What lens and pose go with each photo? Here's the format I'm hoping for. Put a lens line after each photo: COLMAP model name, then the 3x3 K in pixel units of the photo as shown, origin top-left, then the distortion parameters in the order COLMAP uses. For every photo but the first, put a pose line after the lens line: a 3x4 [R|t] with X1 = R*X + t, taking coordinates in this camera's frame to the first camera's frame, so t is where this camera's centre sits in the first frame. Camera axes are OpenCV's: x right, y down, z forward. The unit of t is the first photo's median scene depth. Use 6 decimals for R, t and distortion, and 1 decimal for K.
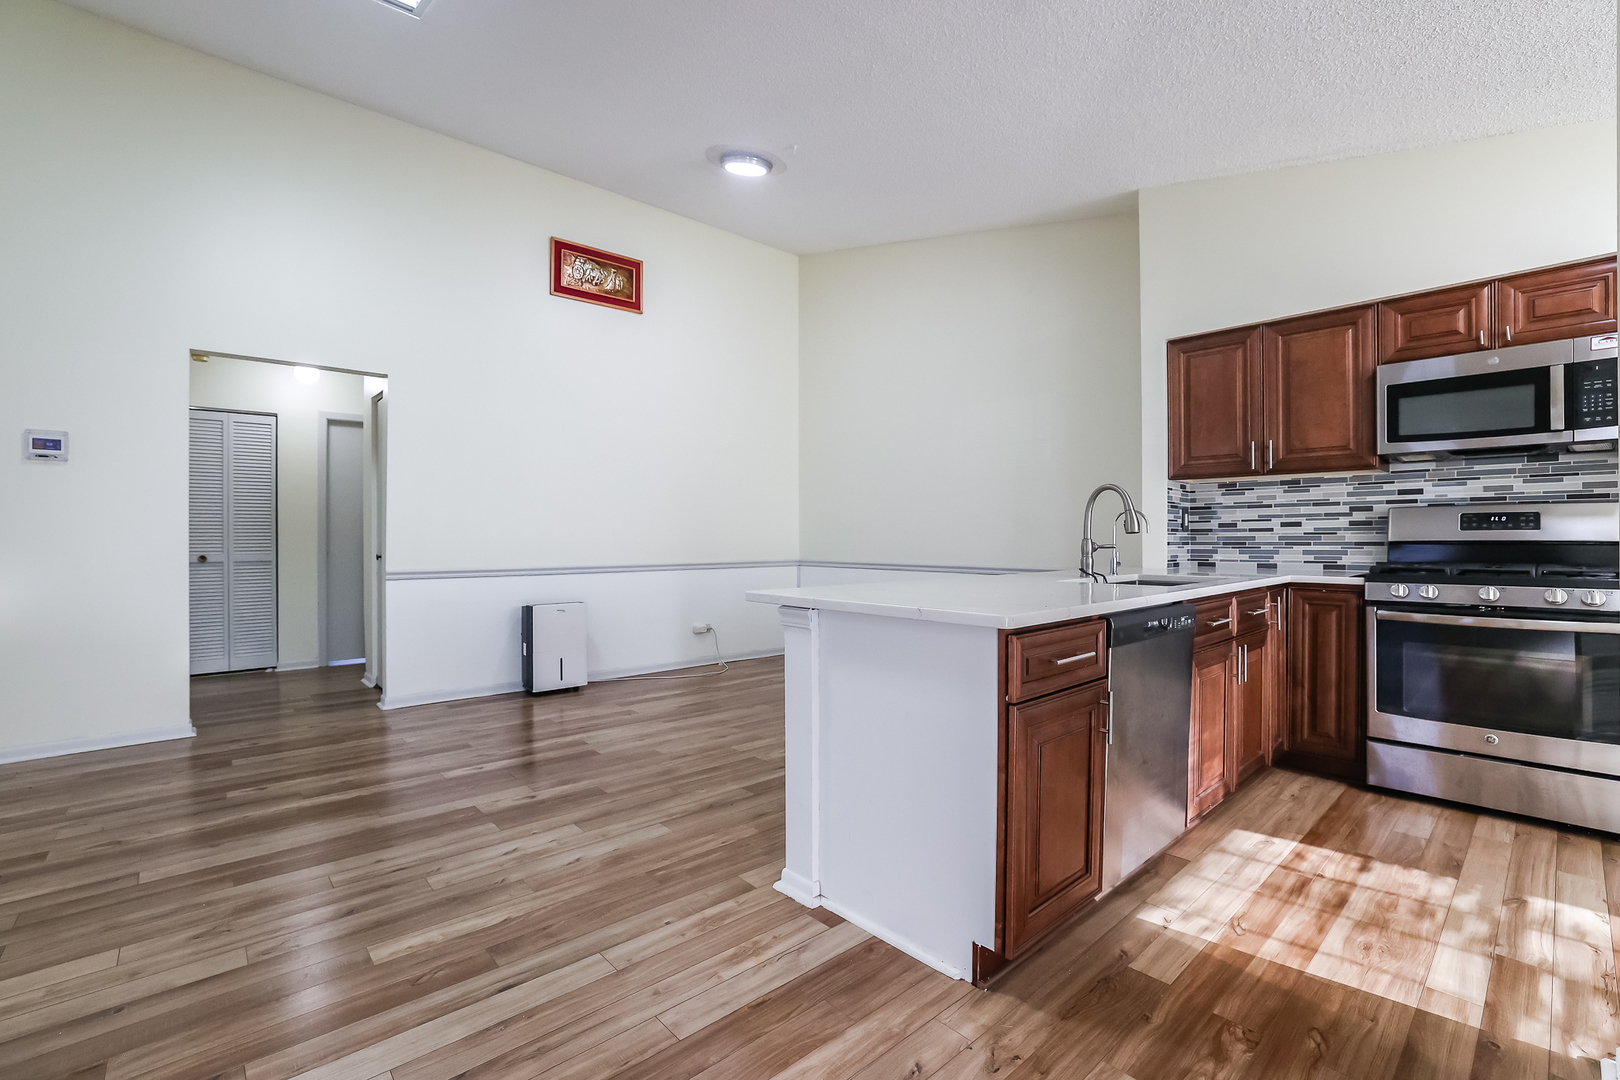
lens RADIAL K [[707.6, 0, 809.7], [0, 707.6, 537.5], [0, 0, 1]] dist [-0.034370, 0.008703]
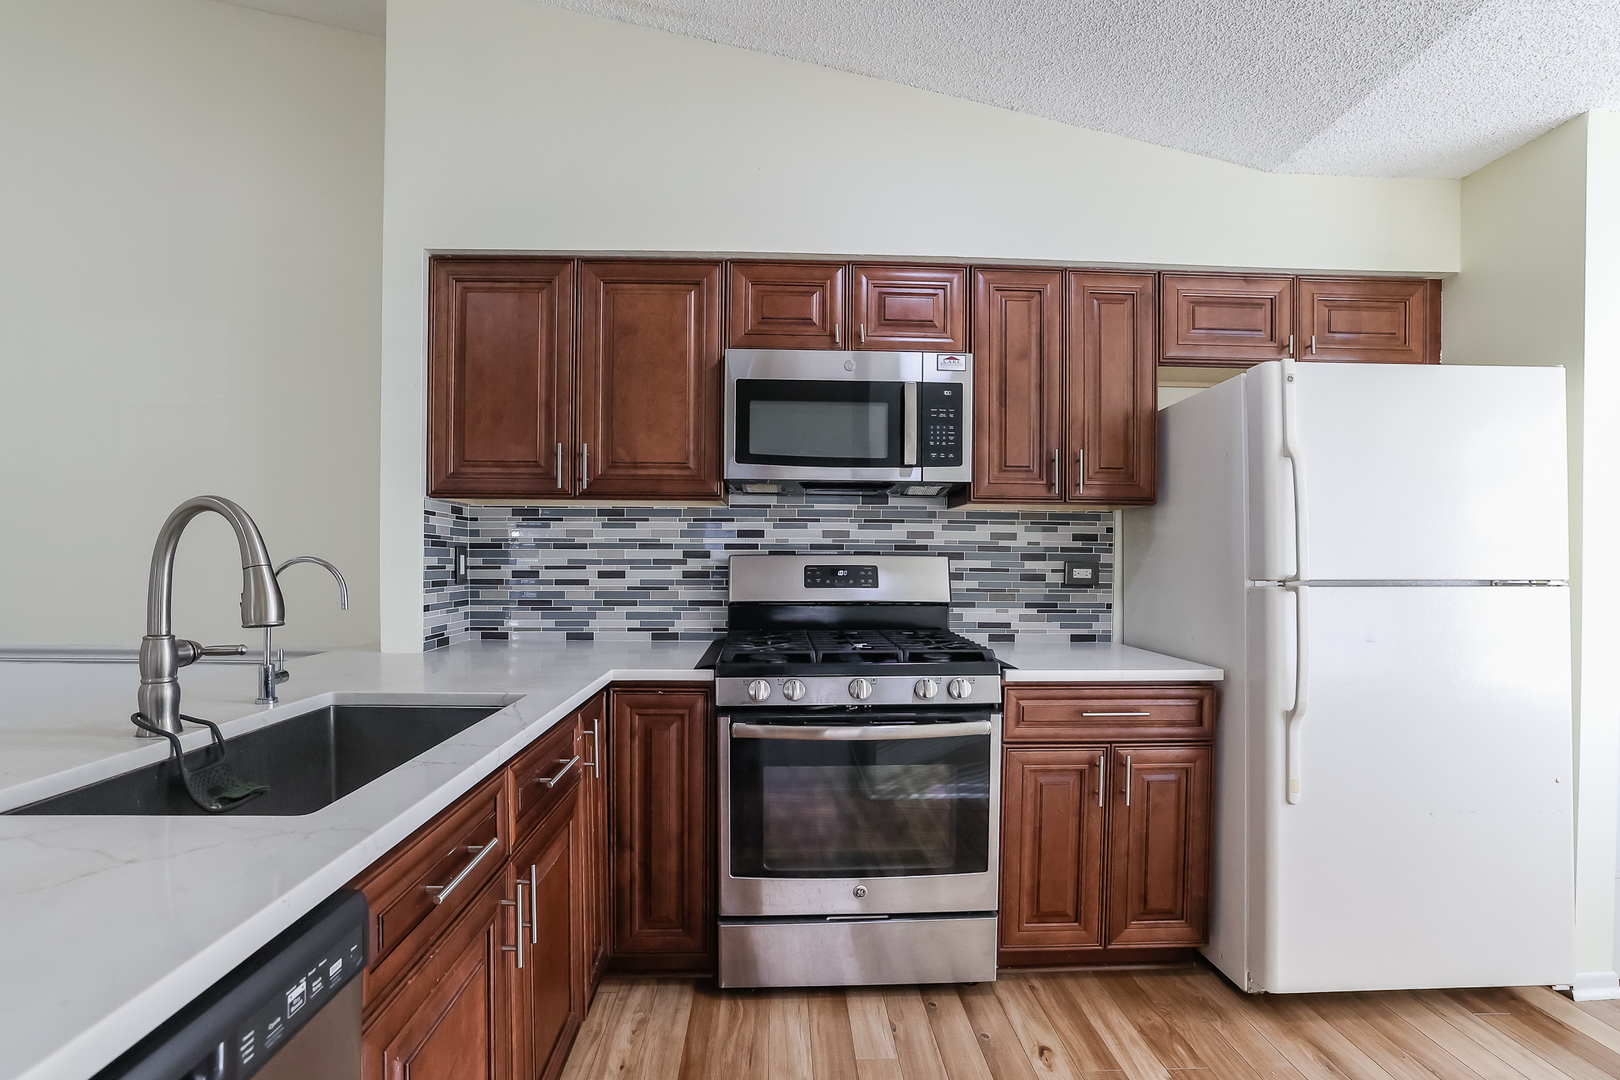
lens RADIAL K [[749.1, 0, 803.2], [0, 749.1, 571.9], [0, 0, 1]] dist [-0.042985, 0.013429]
pose [[0.648796, -0.005322, 0.760944, 0.302272], [-0.007584, 0.999881, 0.013459, -0.037808], [-0.760925, -0.014503, 0.648678, 0.452487]]
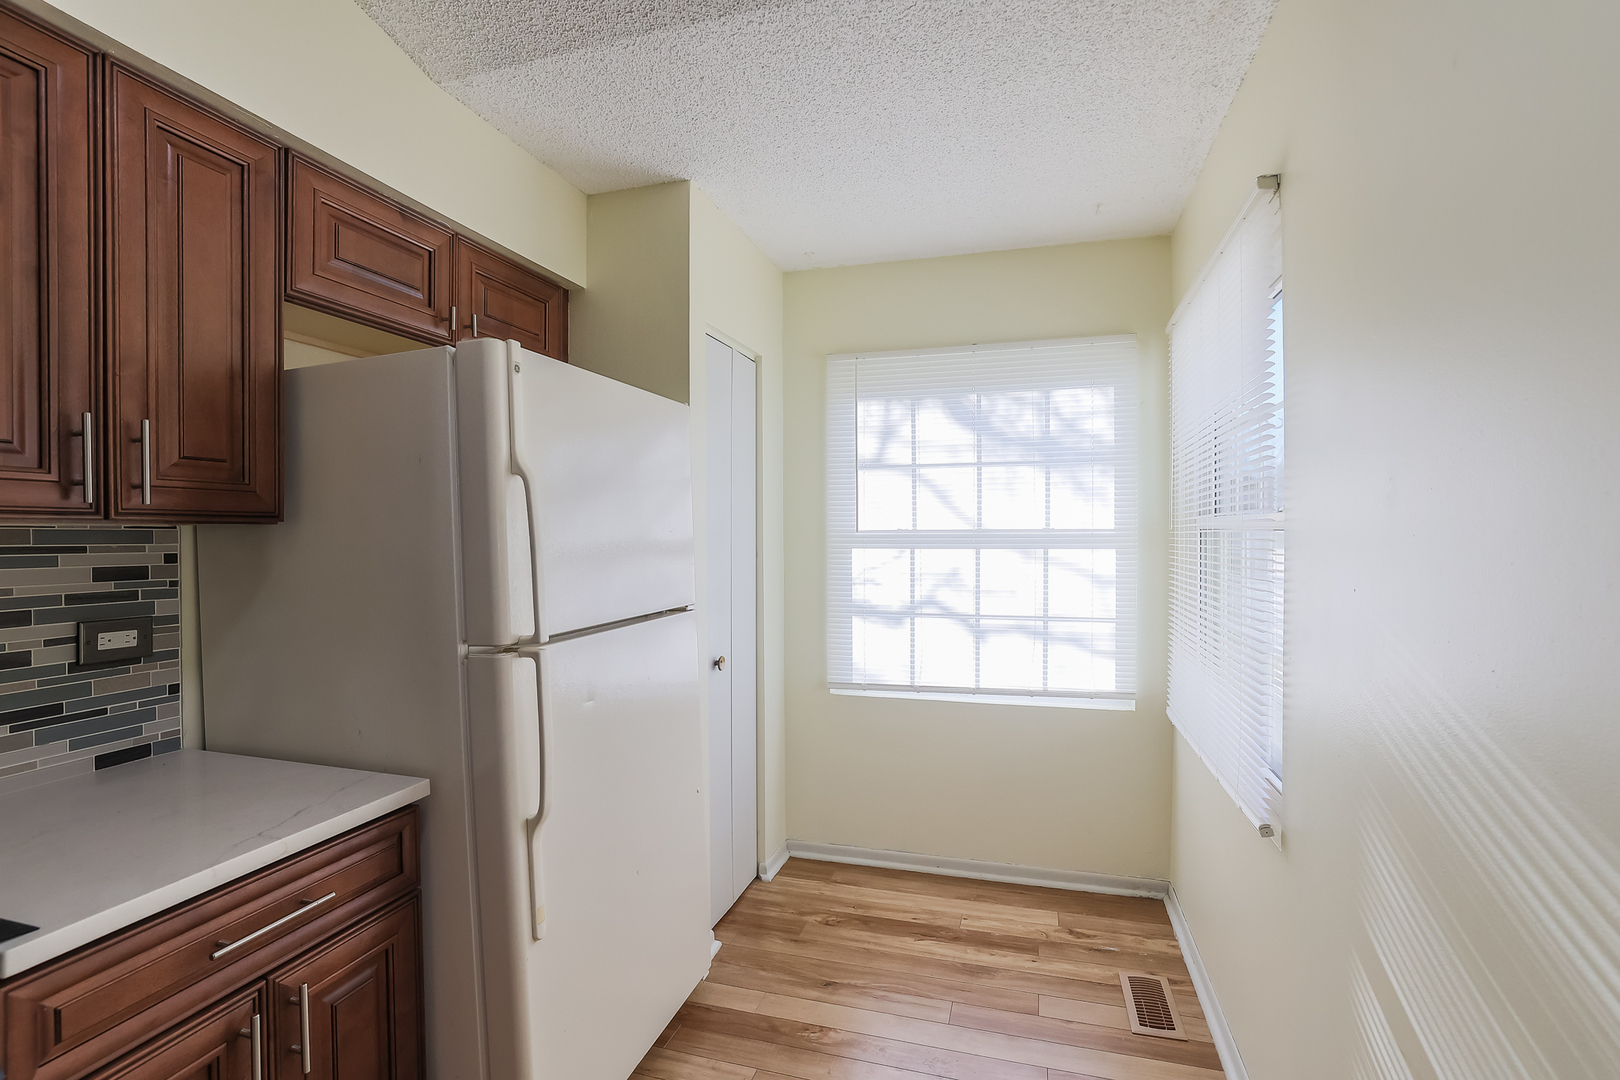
lens RADIAL K [[749.1, 0, 801.6], [0, 749.1, 539.4], [0, 0, 1]] dist [-0.042985, 0.013429]
pose [[-0.506335, -0.002227, 0.862334, 0.552534], [0.007139, 0.999952, 0.006775, -0.090744], [-0.862307, 0.009587, -0.506295, 0.626129]]
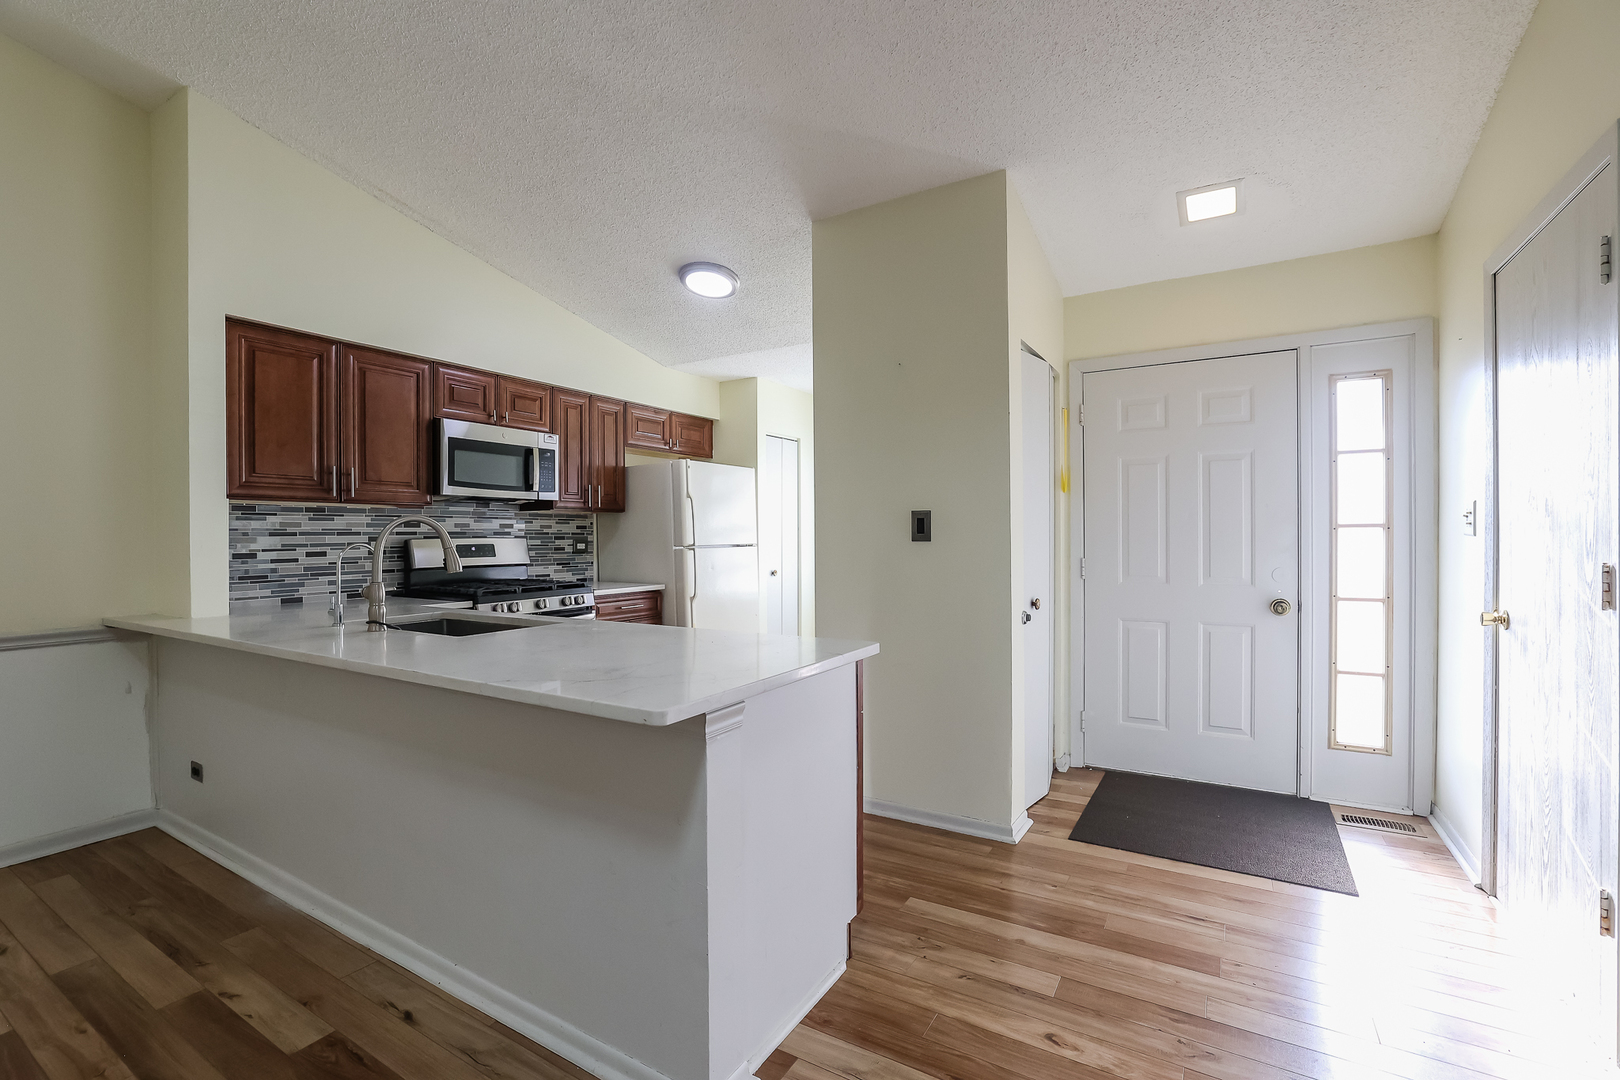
lens RADIAL K [[707.6, 0, 799.8], [0, 707.6, 539.2], [0, 0, 1]] dist [-0.034370, 0.008703]
pose [[-0.283699, -0.001586, 0.958912, -0.469451], [0.006548, 0.999972, 0.003591, -0.044486], [-0.958891, 0.007297, -0.283681, 0.745734]]
